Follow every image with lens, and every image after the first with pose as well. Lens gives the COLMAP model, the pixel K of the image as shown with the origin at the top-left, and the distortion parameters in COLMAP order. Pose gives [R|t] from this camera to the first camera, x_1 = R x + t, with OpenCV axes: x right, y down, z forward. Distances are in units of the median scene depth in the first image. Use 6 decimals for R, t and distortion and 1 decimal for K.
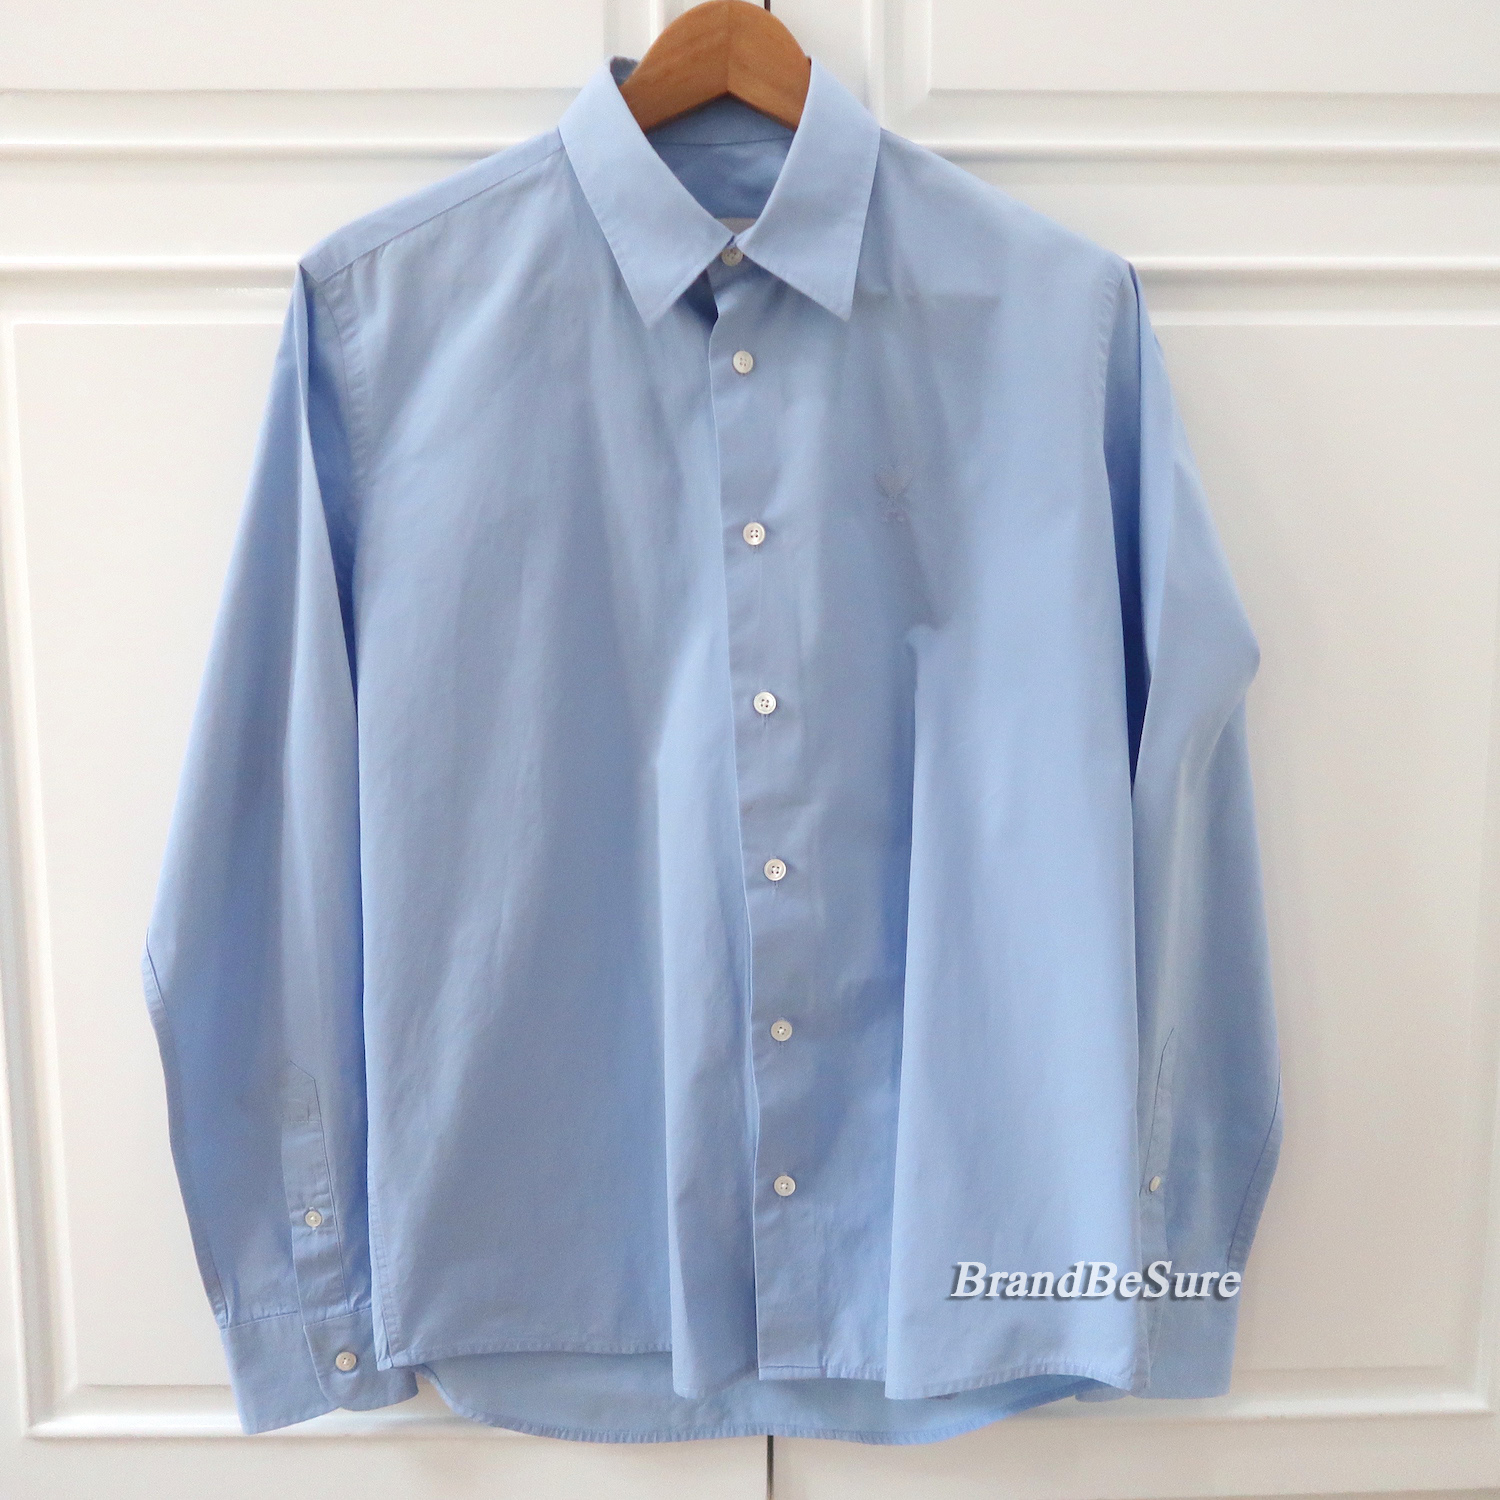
lens RADIAL K [[1465.0, 0, 699.7], [0, 1465.0, 749.8], [0, 0, 1]] dist [-0.019144, -0.004552]
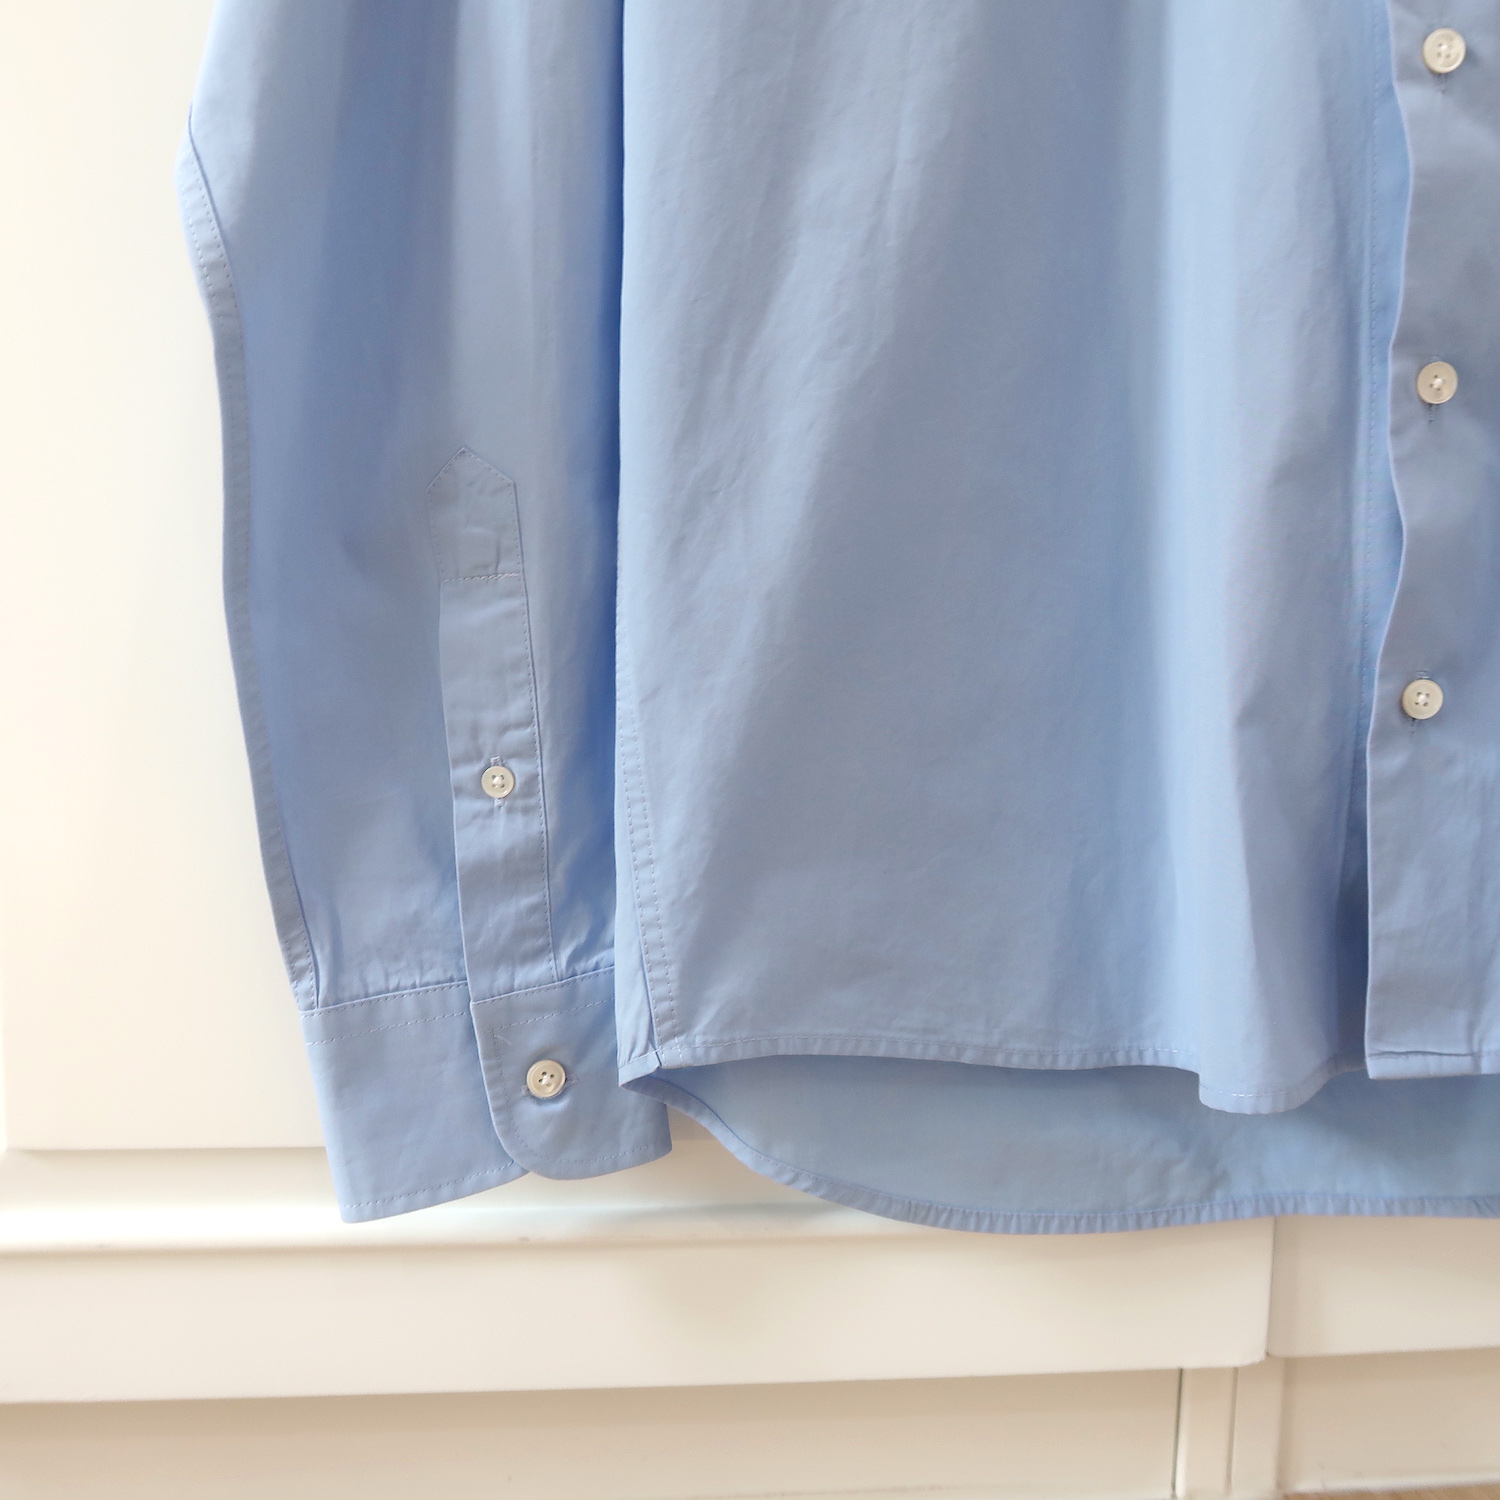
lens RADIAL K [[1465.0, 0, 699.7], [0, 1465.0, 749.8], [0, 0, 1]] dist [-0.019144, -0.004552]
pose [[0.997213, 0.002589, 0.074558, -0.236509], [-0.002384, 0.999993, -0.002835, 0.316584], [-0.074565, 0.002649, 0.997213, 0.497493]]
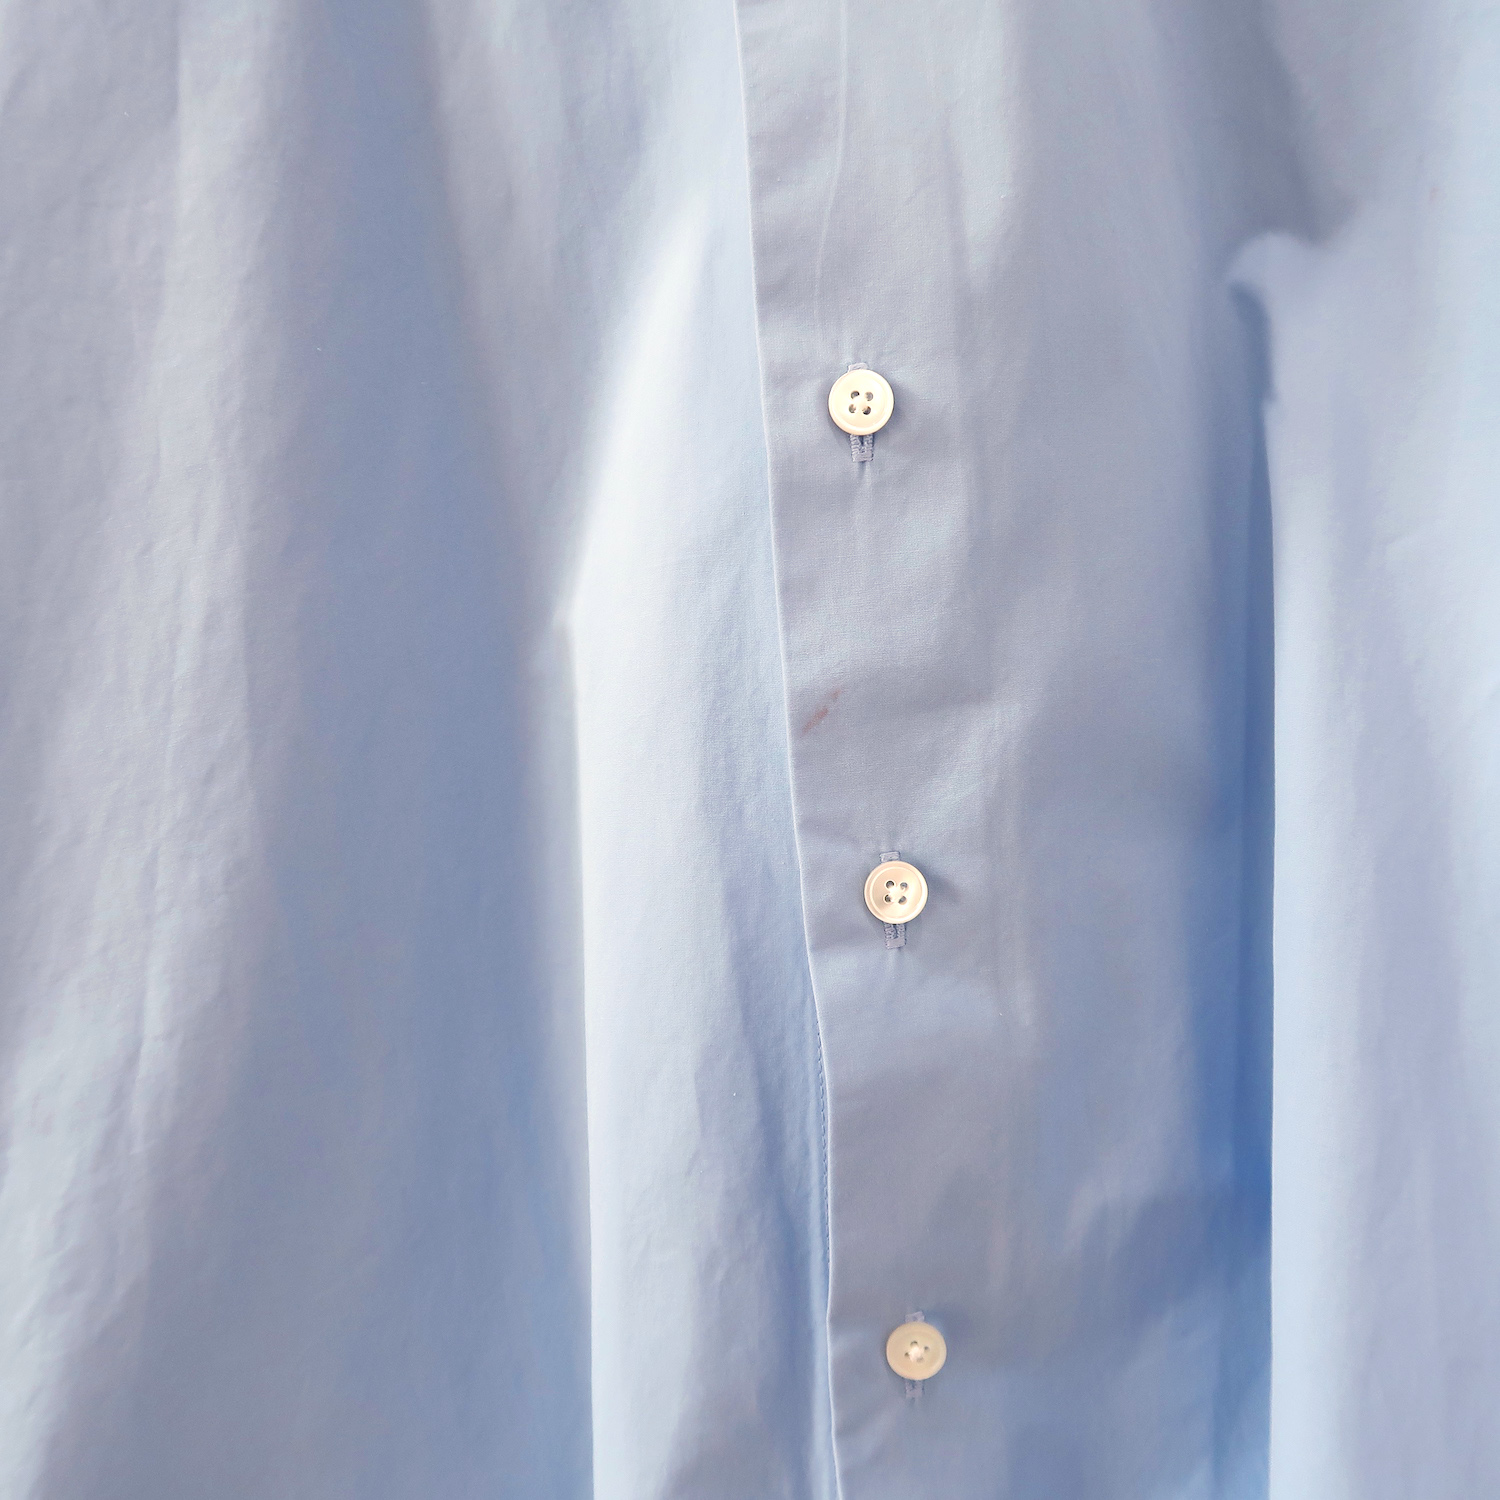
lens RADIAL K [[1465.0, 0, 699.7], [0, 1465.0, 749.8], [0, 0, 1]] dist [-0.019144, -0.004552]
pose [[0.999118, -0.009262, -0.040968, 0.019172], [0.007928, 0.999437, -0.032593, 0.057181], [0.041246, 0.032239, 0.998629, 0.630000]]
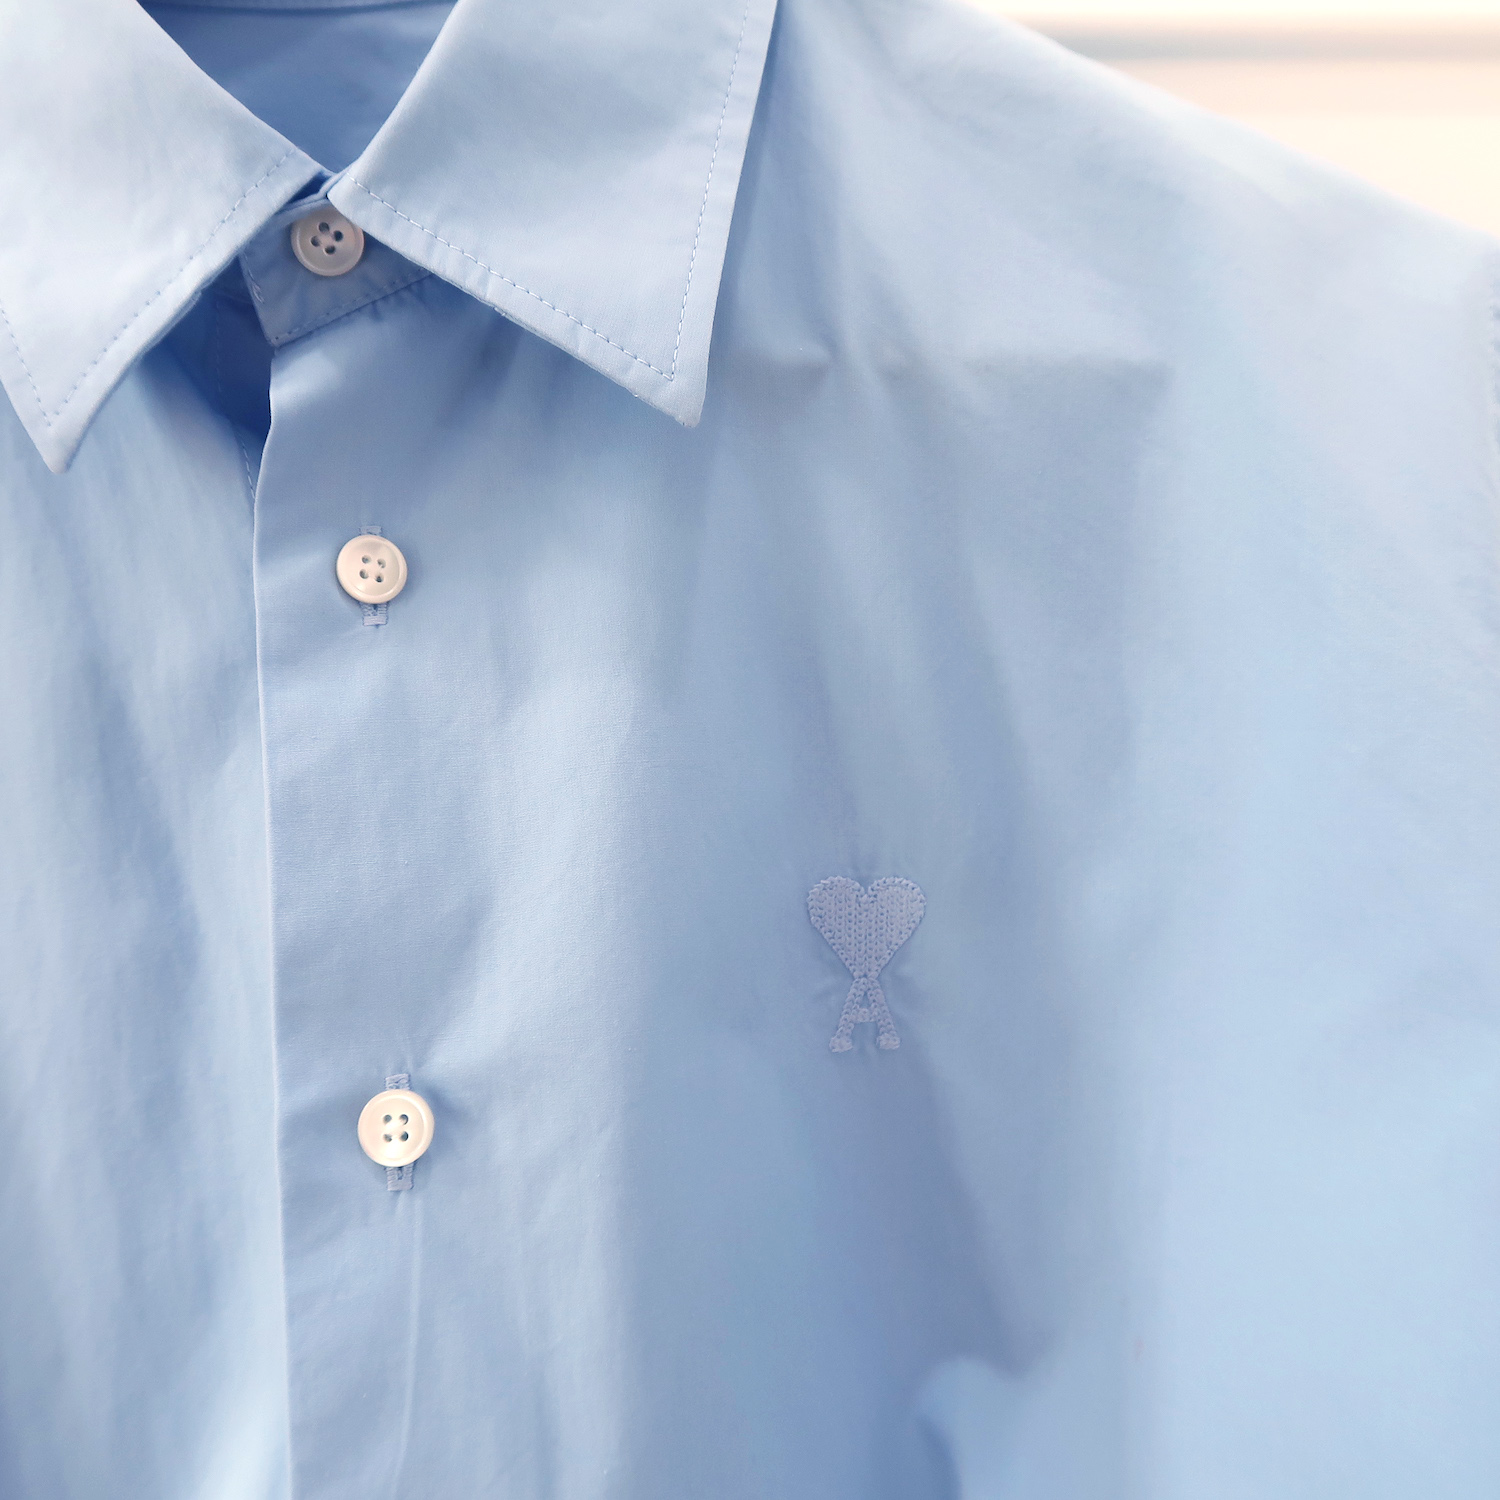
lens RADIAL K [[1465.0, 0, 699.7], [0, 1465.0, 749.8], [0, 0, 1]] dist [-0.019144, -0.004552]
pose [[0.999857, -0.011271, 0.012642, 0.090213], [0.013624, 0.978663, -0.205019, -0.152164], [-0.010062, 0.205162, 0.978676, 0.660800]]
